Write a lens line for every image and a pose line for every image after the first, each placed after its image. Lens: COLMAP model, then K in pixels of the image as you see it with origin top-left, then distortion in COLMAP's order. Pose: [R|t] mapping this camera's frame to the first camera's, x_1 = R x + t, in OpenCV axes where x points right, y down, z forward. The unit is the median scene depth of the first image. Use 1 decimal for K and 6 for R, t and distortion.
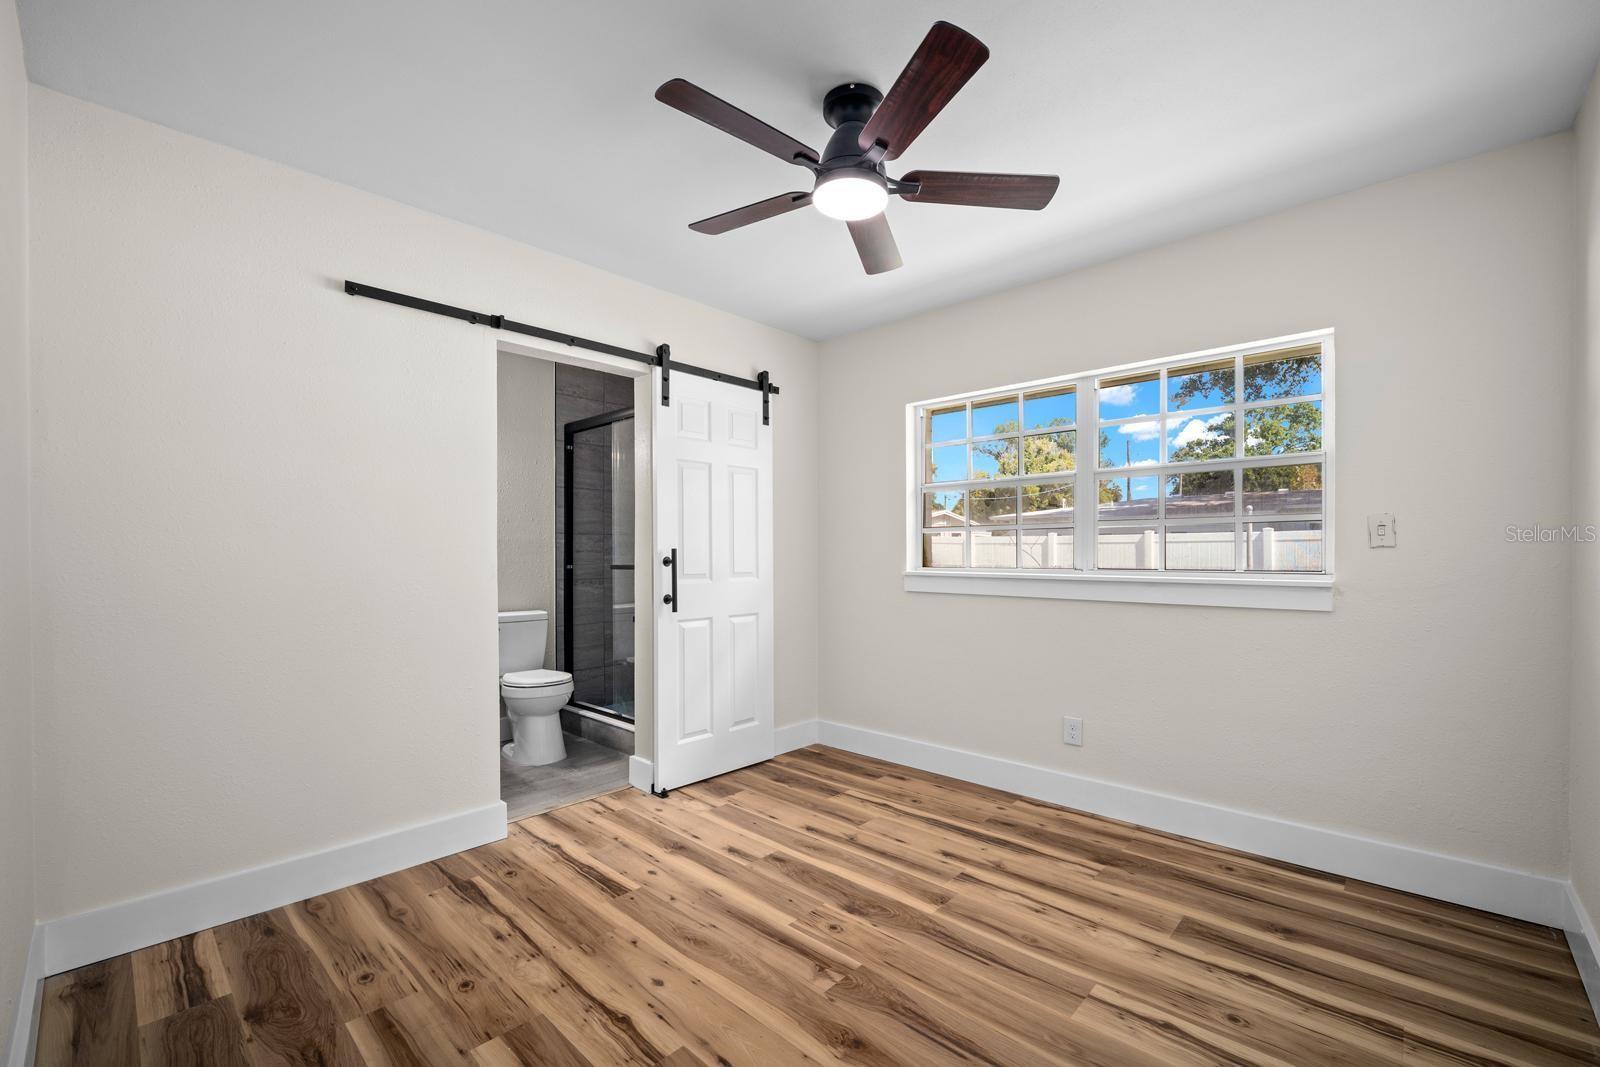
lens RADIAL K [[666.4, 0, 805.7], [0, 666.4, 539.4], [0, 0, 1]] dist [-0.013487, 0.000296]
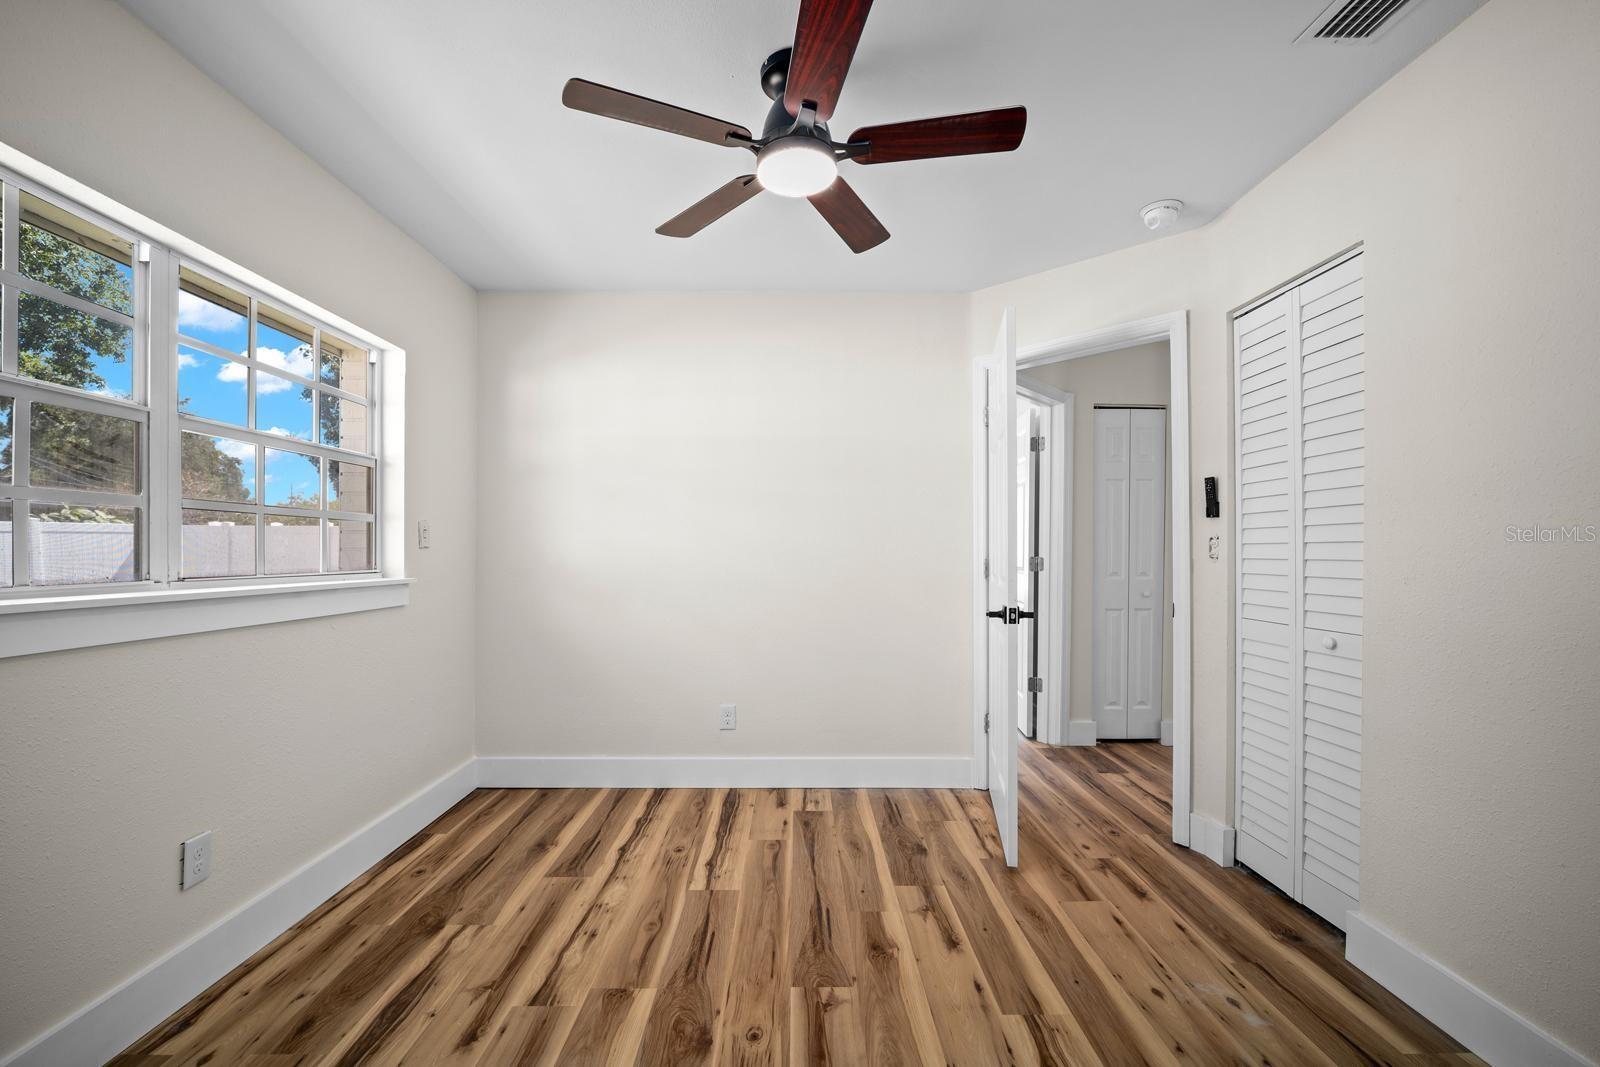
lens RADIAL K [[666.4, 0, 805.7], [0, 666.4, 539.4], [0, 0, 1]] dist [-0.013487, 0.000296]
pose [[-0.689951, 0.012711, 0.723744, -0.409860], [-0.014895, 0.999385, -0.031751, 0.019775], [-0.723703, -0.032687, -0.689337, 1.090517]]
